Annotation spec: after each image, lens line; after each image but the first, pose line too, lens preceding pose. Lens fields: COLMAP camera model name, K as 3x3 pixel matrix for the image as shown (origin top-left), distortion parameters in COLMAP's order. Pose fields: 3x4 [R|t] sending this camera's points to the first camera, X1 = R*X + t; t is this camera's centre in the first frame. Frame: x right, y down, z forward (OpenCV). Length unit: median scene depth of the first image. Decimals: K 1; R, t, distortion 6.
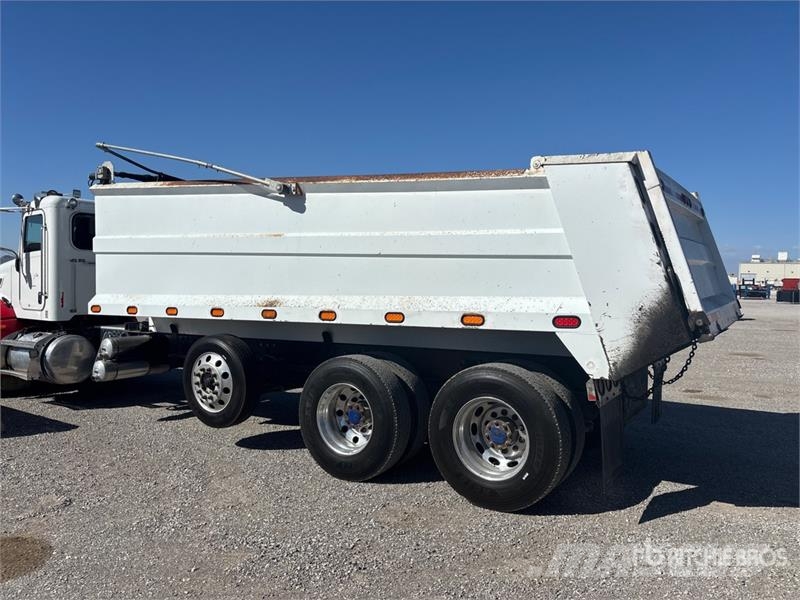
lens RADIAL K [[598.2, 0, 398.8], [0, 598.2, 270.3], [0, 0, 1]] dist [0.096881, -0.147333]
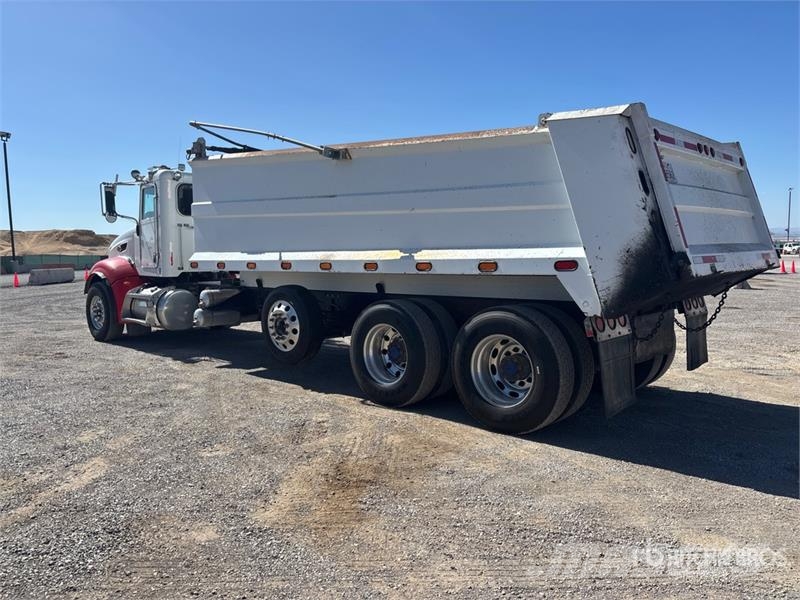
lens RADIAL K [[611.1, 0, 400.0], [0, 611.1, 300.0], [0, 0, 1]] dist [0.030286, 0.000321]
pose [[0.982018, 0.007590, -0.188636, 0.145695], [0.009883, 0.995755, 0.091514, 0.032546], [0.188530, -0.091732, 0.977774, -0.118010]]
